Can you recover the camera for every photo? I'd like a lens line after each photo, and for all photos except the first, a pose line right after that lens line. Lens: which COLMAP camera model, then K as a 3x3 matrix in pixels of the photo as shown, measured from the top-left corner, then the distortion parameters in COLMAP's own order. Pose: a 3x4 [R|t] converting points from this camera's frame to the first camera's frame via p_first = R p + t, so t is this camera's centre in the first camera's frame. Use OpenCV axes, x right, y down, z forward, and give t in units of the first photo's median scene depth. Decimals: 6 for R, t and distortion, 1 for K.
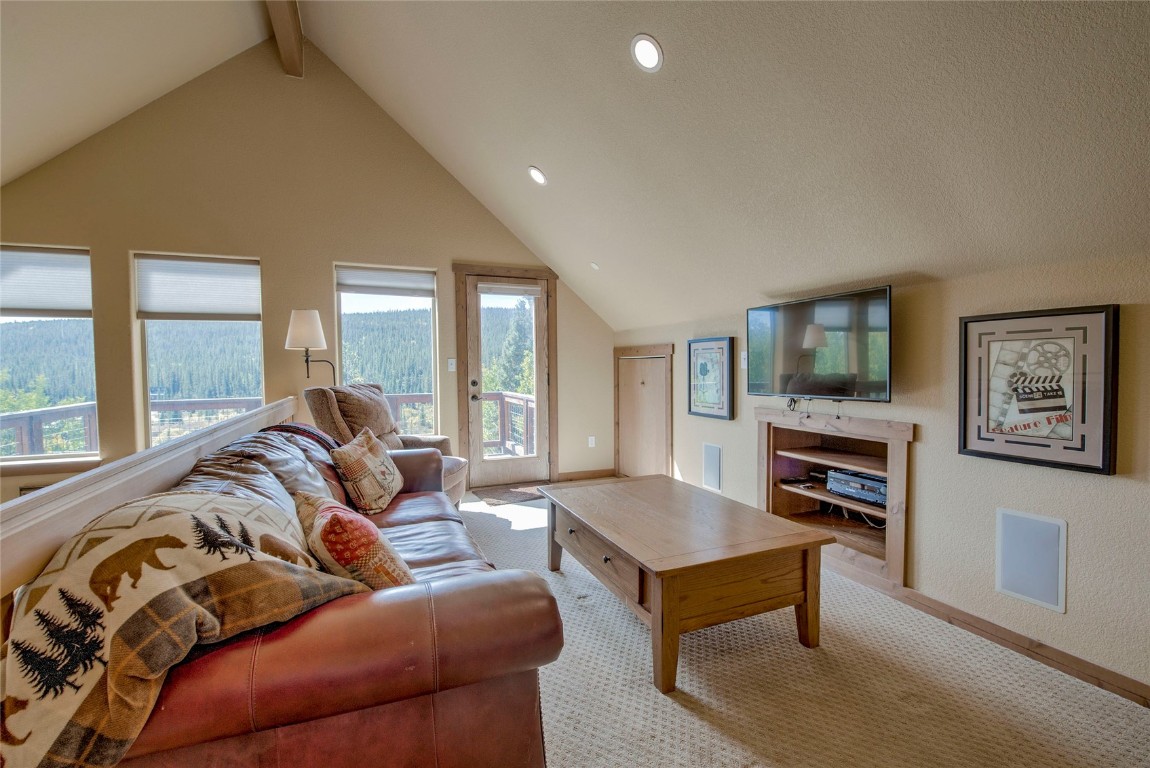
lens RADIAL K [[508.8, 0, 564.4], [0, 508.8, 382.1], [0, 0, 1]] dist [-0.009275, -0.000068]
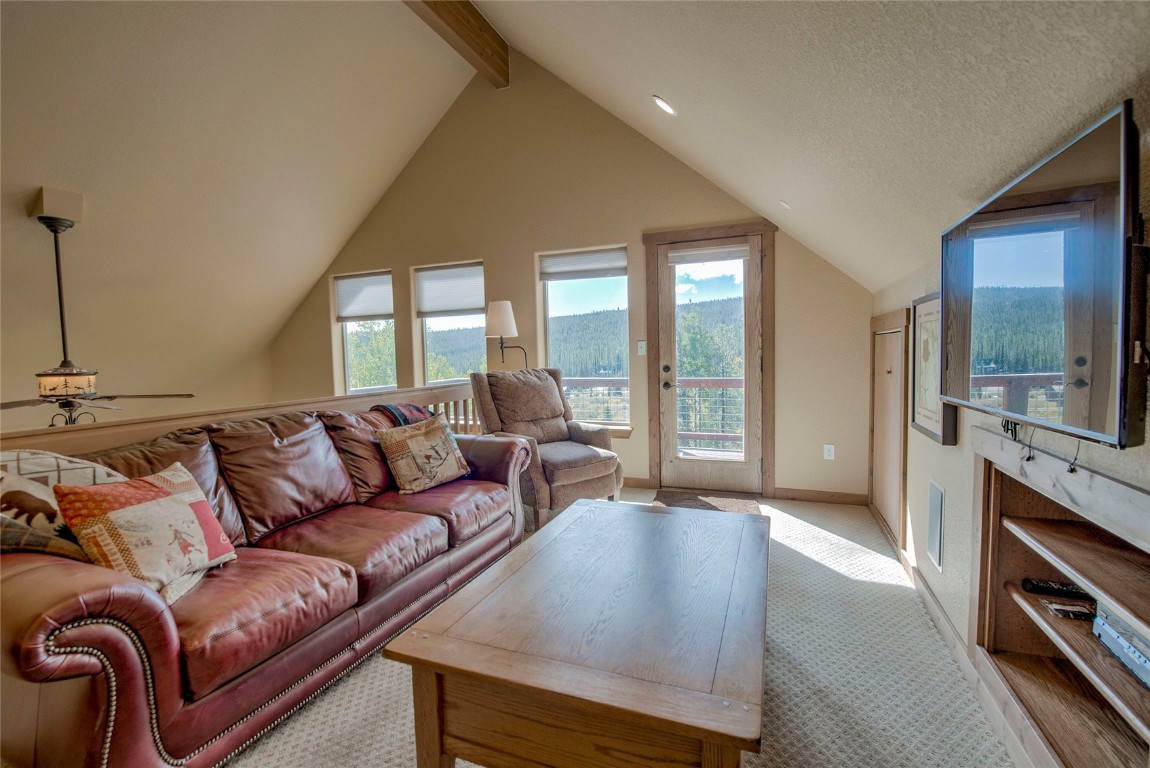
lens RADIAL K [[508.8, 0, 569.3], [0, 508.8, 382.8], [0, 0, 1]] dist [-0.009275, -0.000068]
pose [[0.710445, 0.031979, -0.703025, 0.325024], [-0.003825, 0.999128, 0.041583, -0.009249], [0.703742, -0.026853, 0.709948, 0.265831]]
